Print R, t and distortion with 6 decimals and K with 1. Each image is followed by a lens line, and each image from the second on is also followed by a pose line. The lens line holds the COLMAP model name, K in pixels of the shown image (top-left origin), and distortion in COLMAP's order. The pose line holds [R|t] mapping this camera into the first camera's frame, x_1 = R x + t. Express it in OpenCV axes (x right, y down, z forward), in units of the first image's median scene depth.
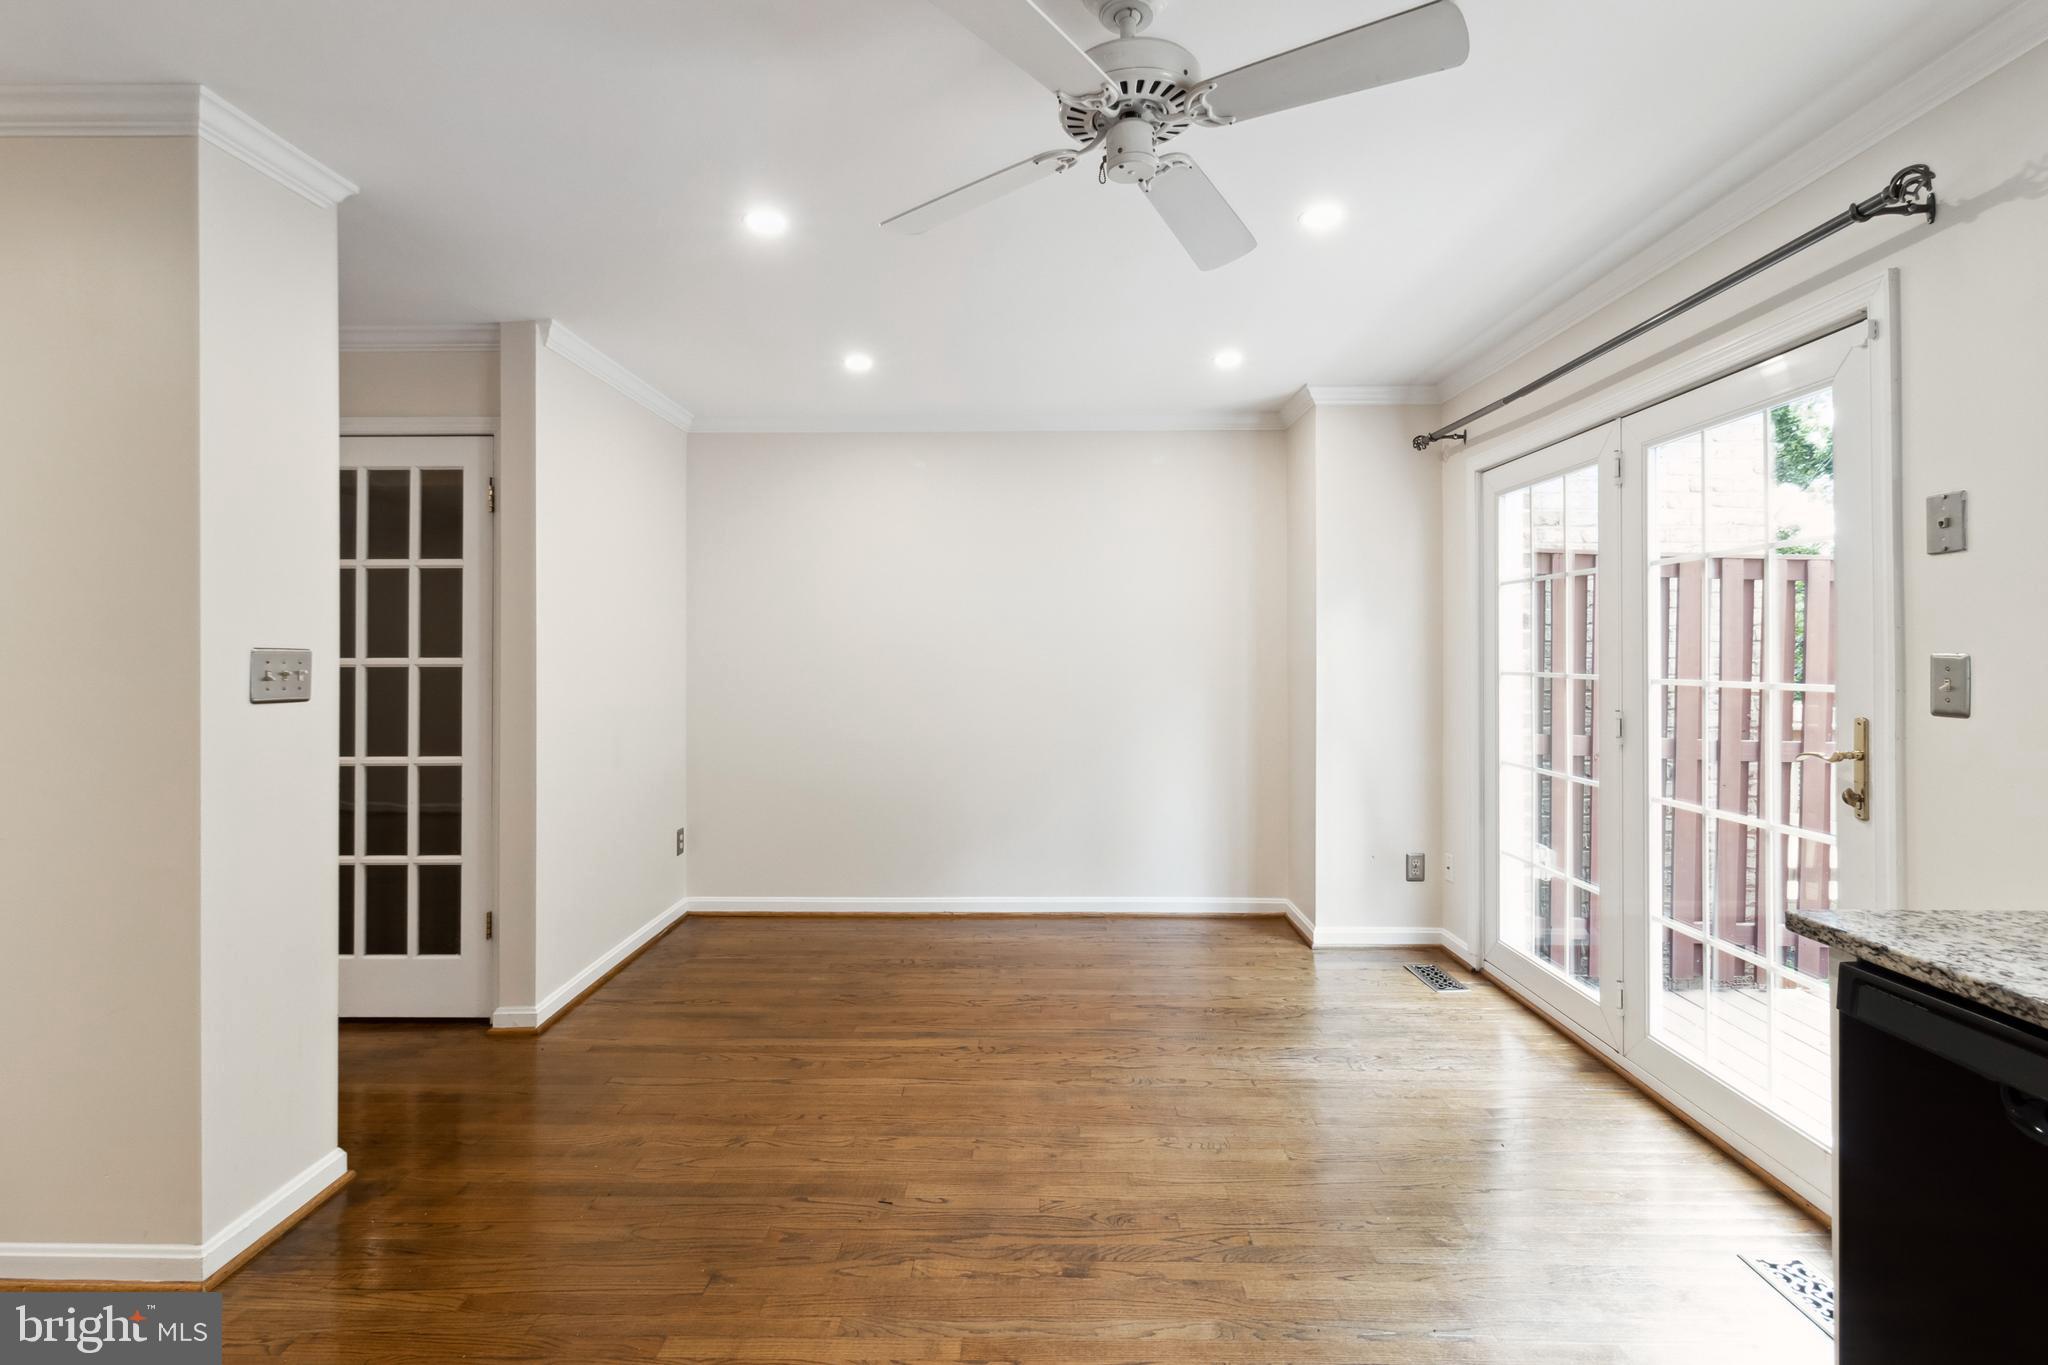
lens RADIAL K [[950.5, 0, 1027.4], [0, 950.5, 666.0], [0, 0, 1]] dist [0.001462, 0.000768]
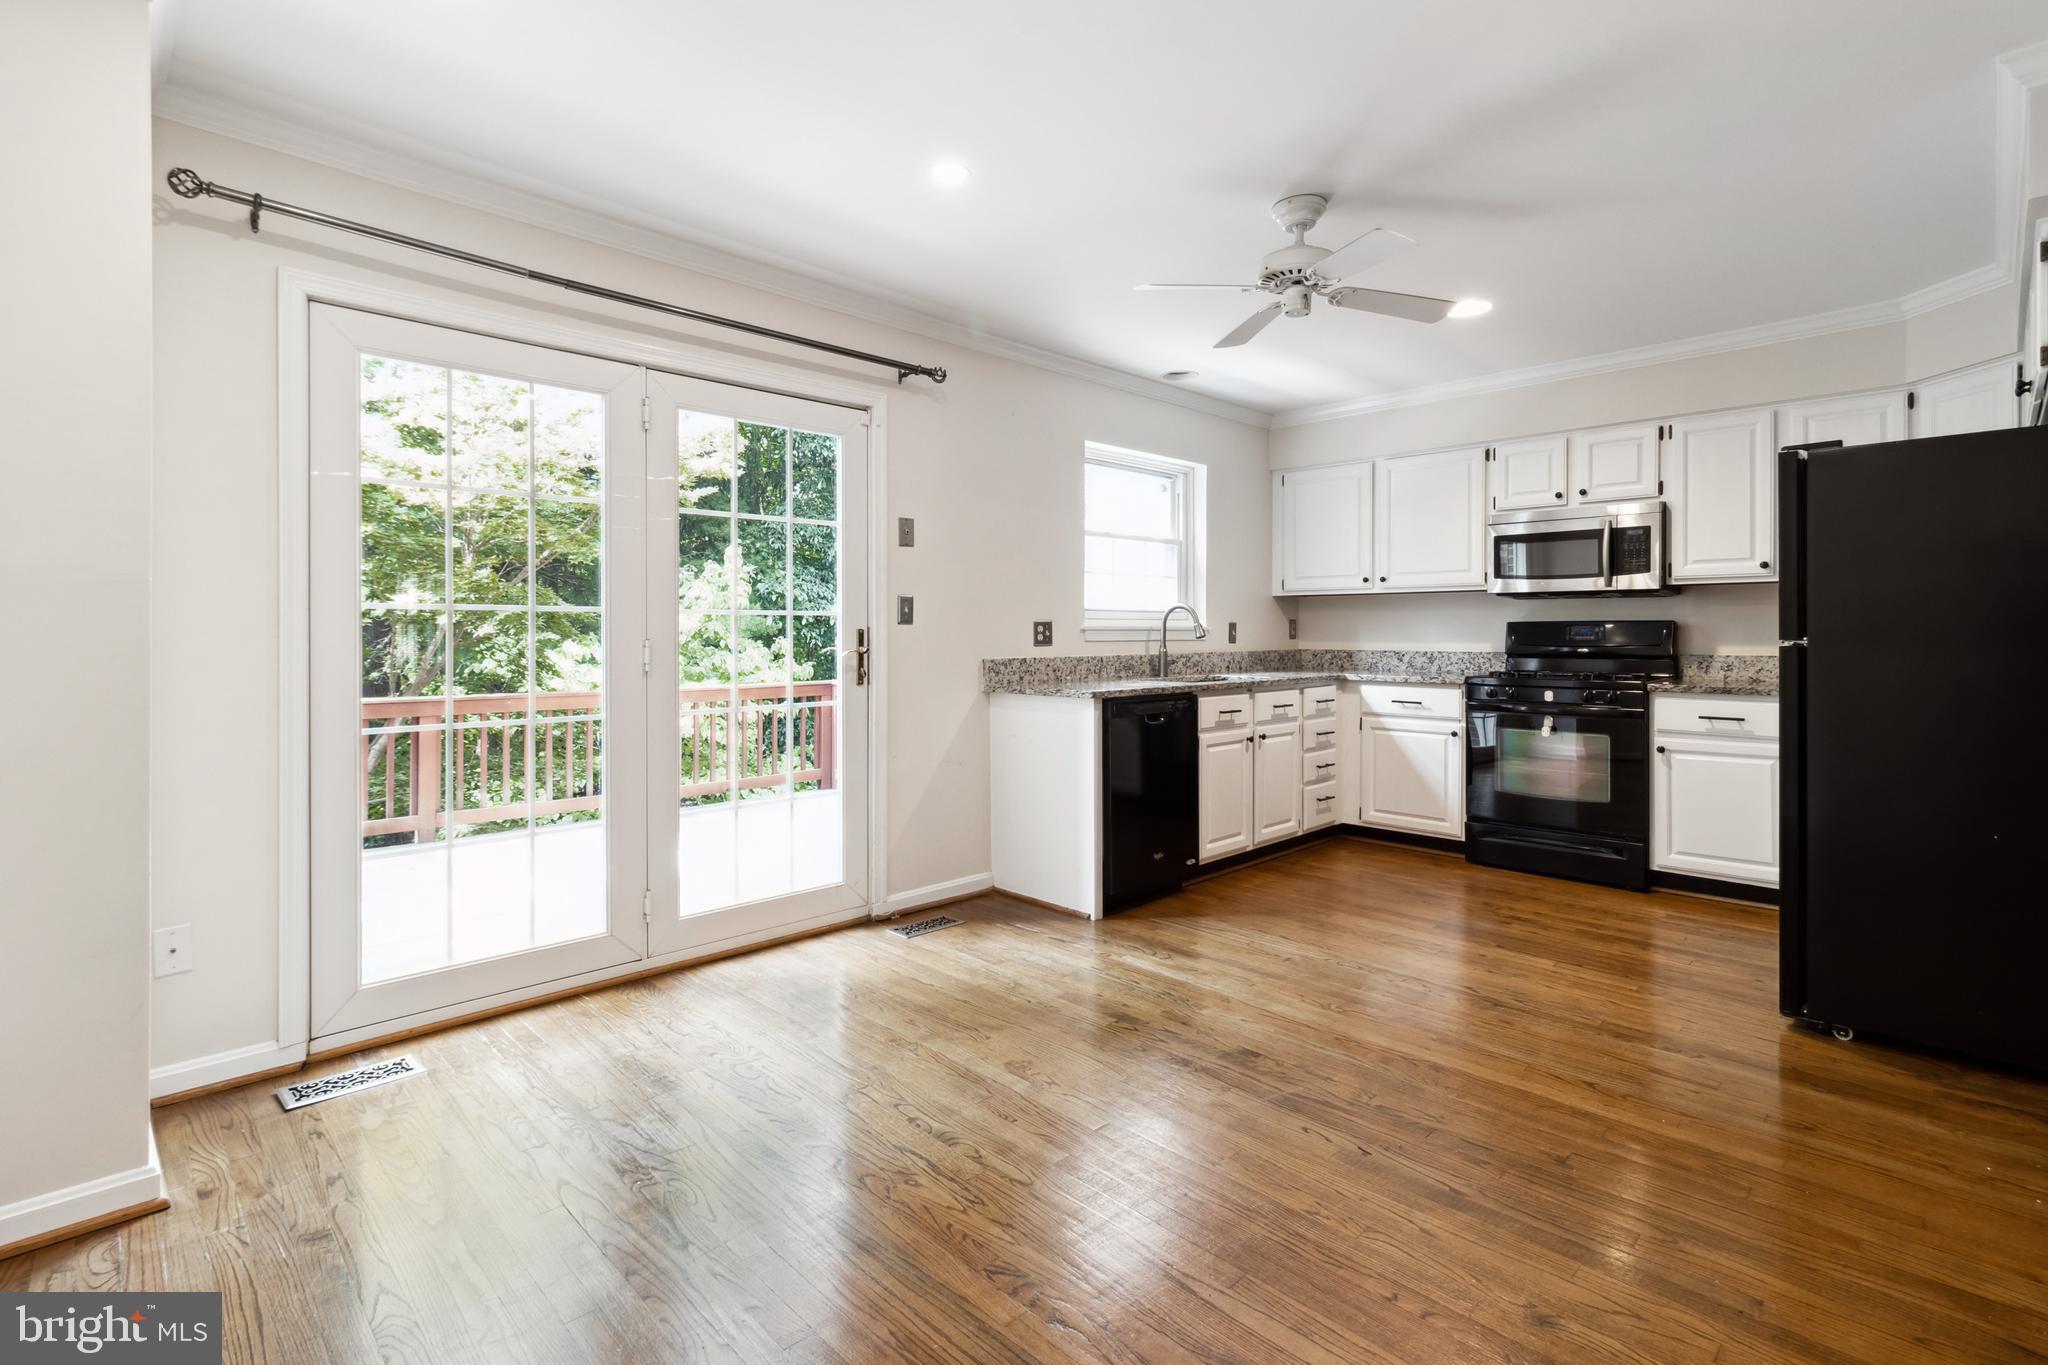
lens RADIAL K [[950.5, 0, 1028.0], [0, 950.5, 629.7], [0, 0, 1]] dist [0.001462, 0.000768]
pose [[-0.712106, 0.002300, 0.702068, -0.603470], [0.013459, 0.999856, 0.010377, 0.044367], [-0.701943, 0.016839, -0.712034, 2.001447]]
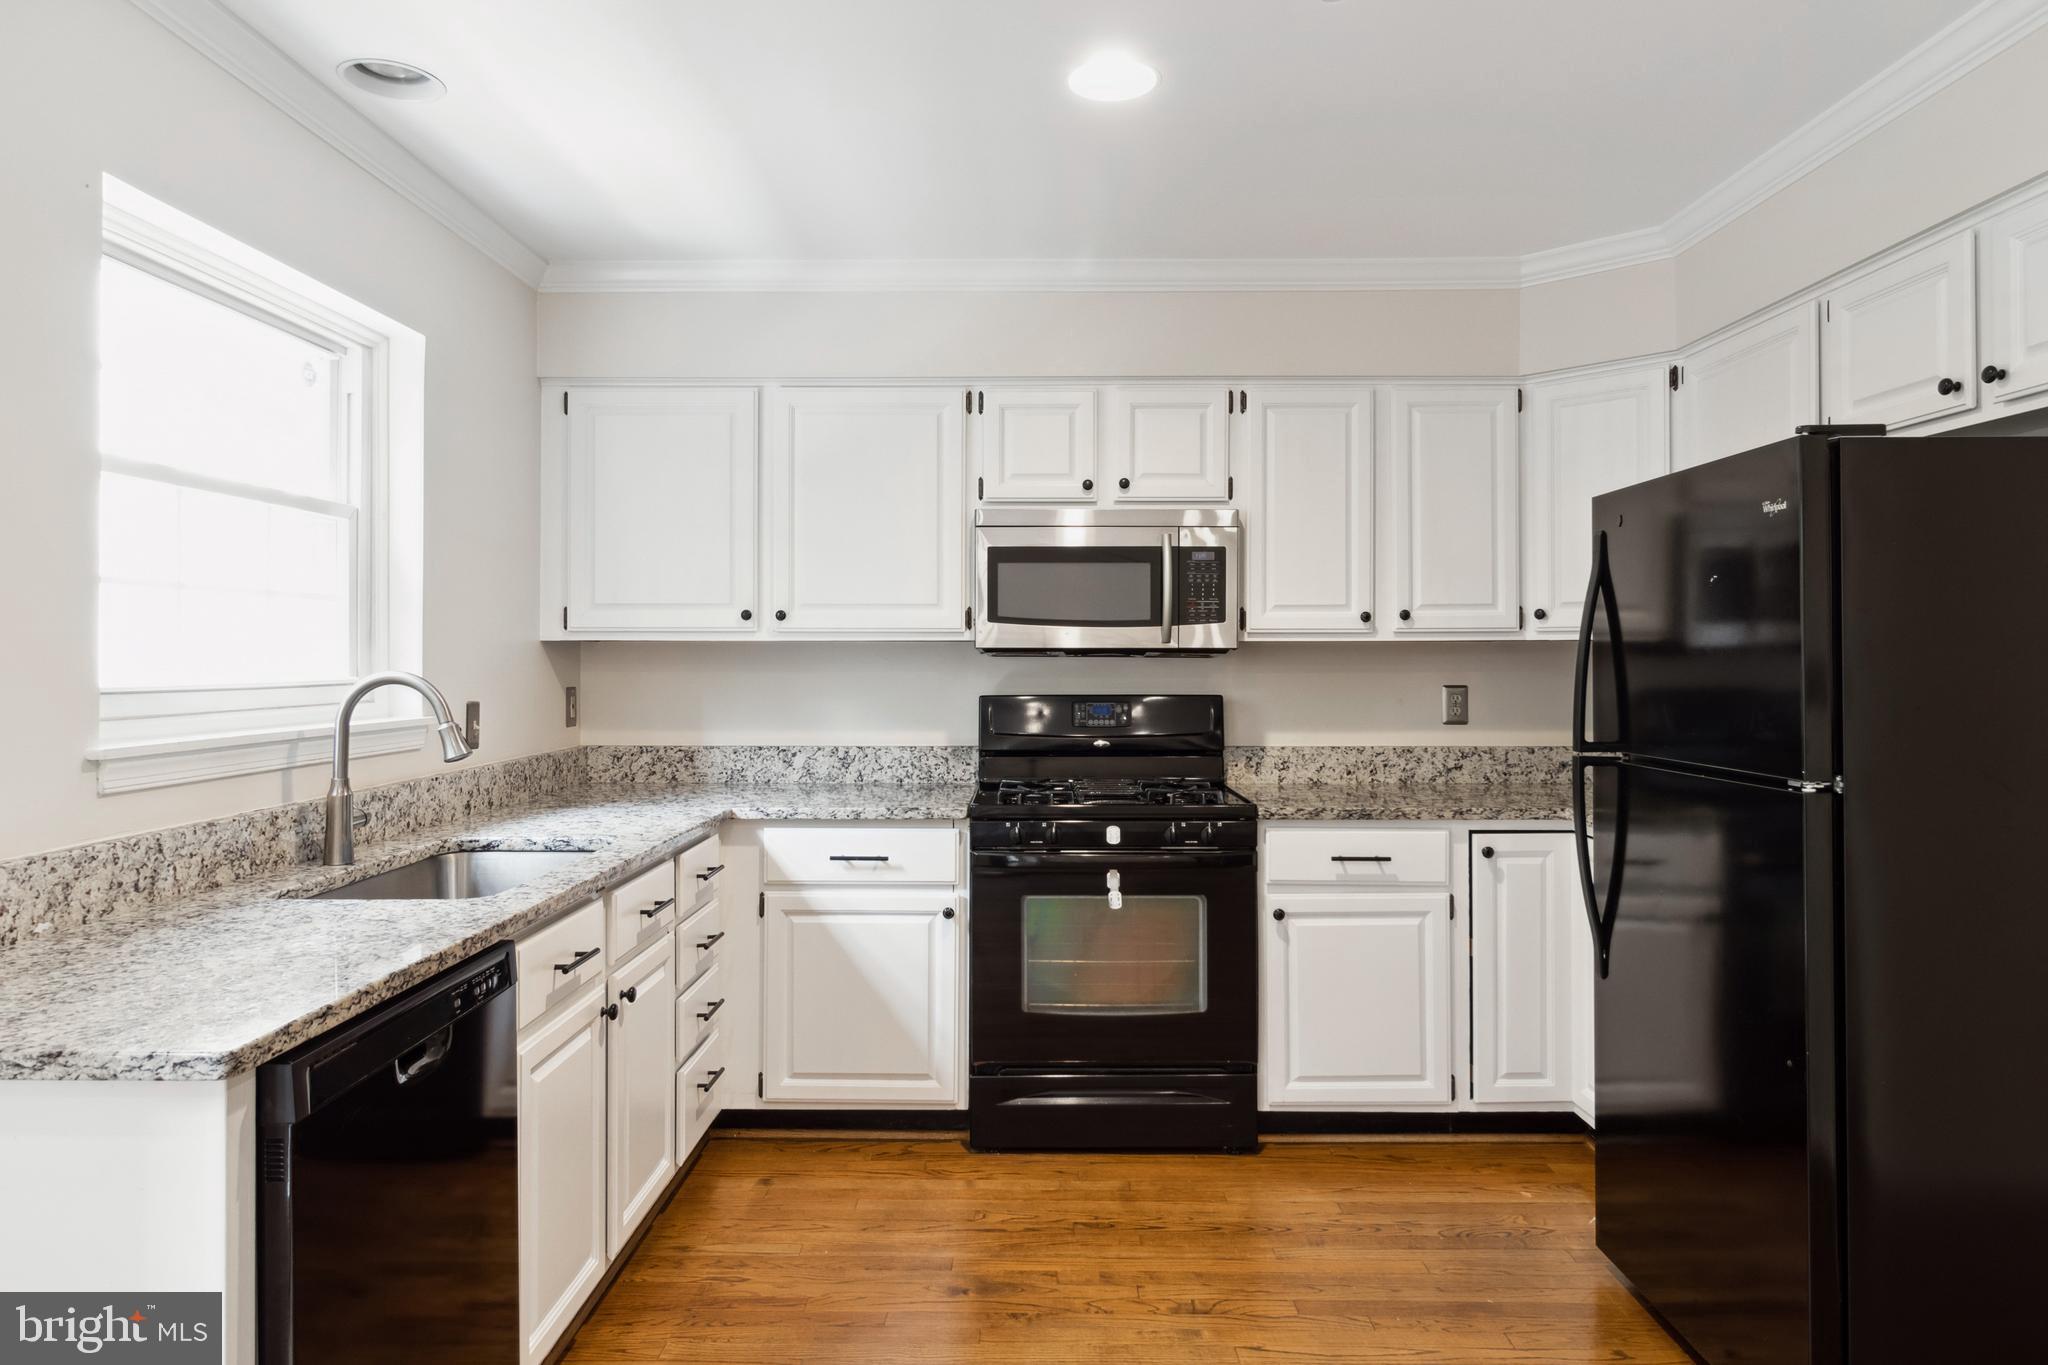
lens RADIAL K [[1257.5, 0, 1030.1], [0, 1257.5, 646.7], [0, 0, 1]] dist [0.007021, -0.001790]
pose [[-0.999999, -0.000003, 0.001674, 0.159358], [0.000011, 0.999962, 0.008736, -0.022715], [-0.001674, 0.008736, -0.999960, 1.272060]]
